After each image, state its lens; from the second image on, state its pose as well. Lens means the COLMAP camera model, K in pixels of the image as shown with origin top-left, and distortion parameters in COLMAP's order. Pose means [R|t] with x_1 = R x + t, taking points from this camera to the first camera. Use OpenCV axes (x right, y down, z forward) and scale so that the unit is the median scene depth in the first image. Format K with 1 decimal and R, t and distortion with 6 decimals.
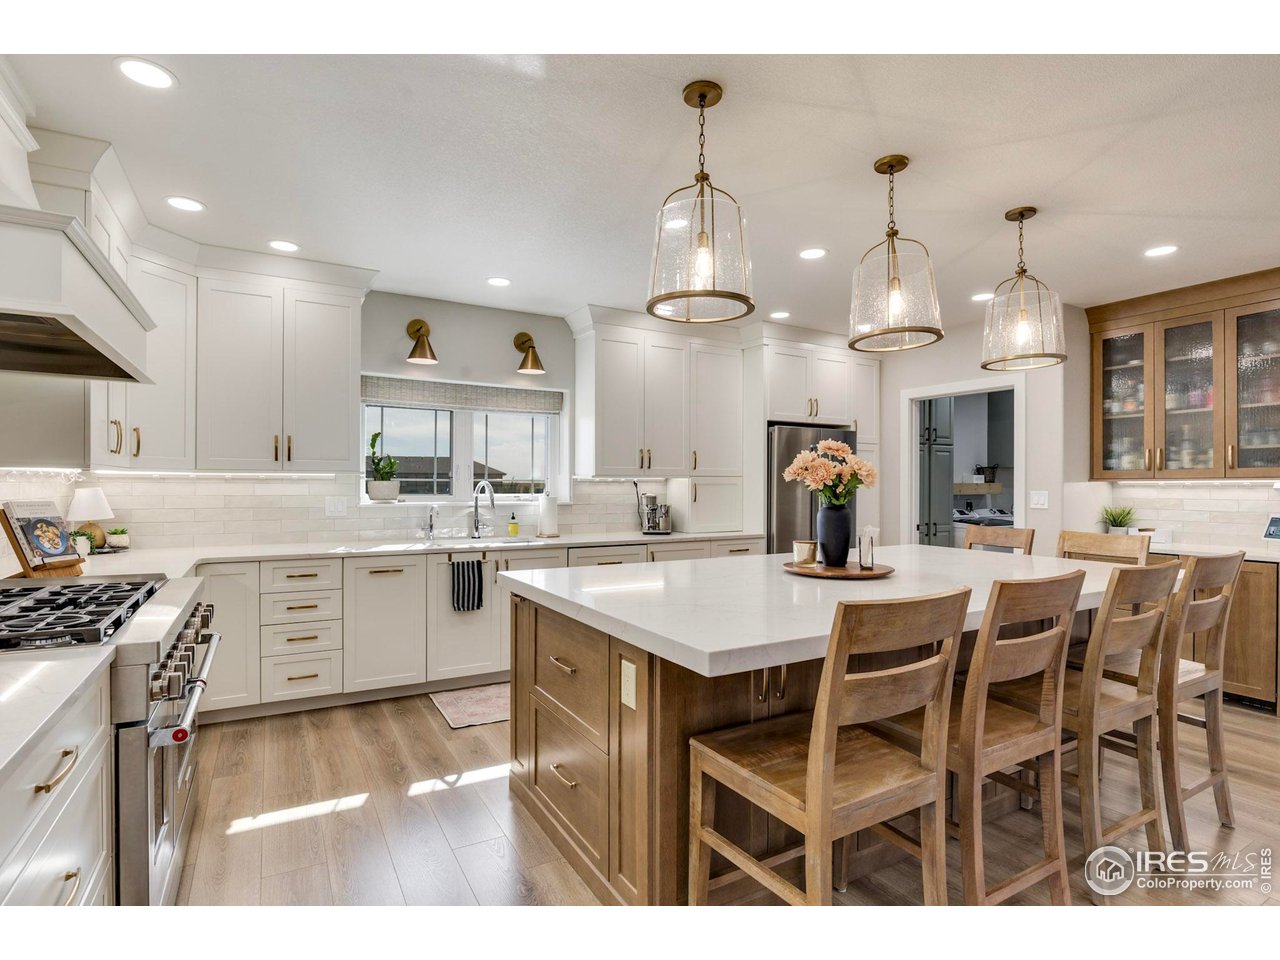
lens RADIAL K [[630.8, 0, 639.9], [0, 630.8, 487.1], [0, 0, 1]] dist [-0.000737, 0.000214]
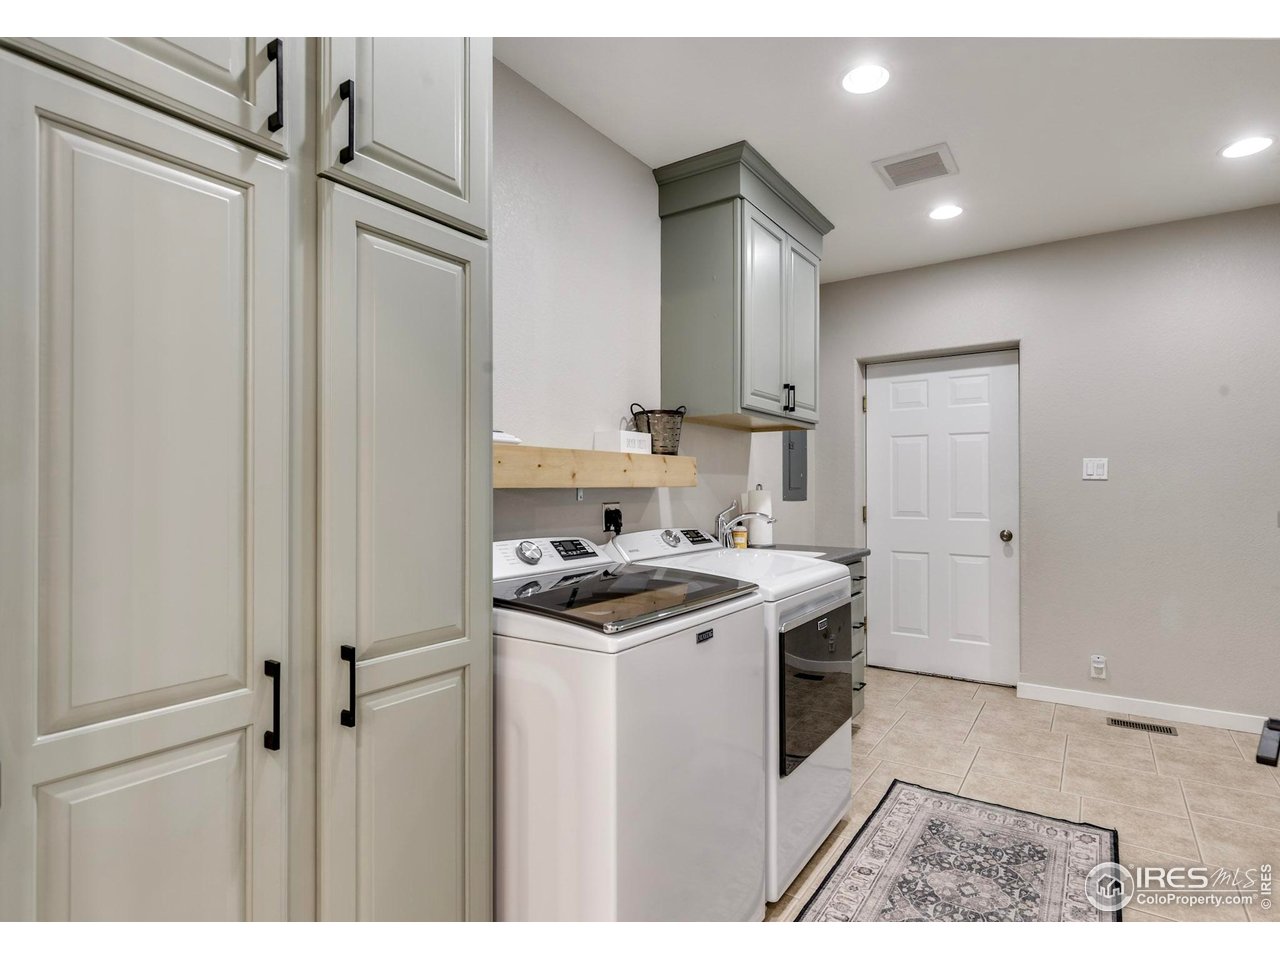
lens RADIAL K [[630.8, 0, 639.9], [0, 630.8, 487.1], [0, 0, 1]] dist [-0.000737, 0.000214]
pose [[0.908643, -0.002167, 0.417568, 0.394348], [0.004651, 0.999977, -0.004931, 0.012817], [-0.417548, 0.006422, 0.908632, 0.685582]]
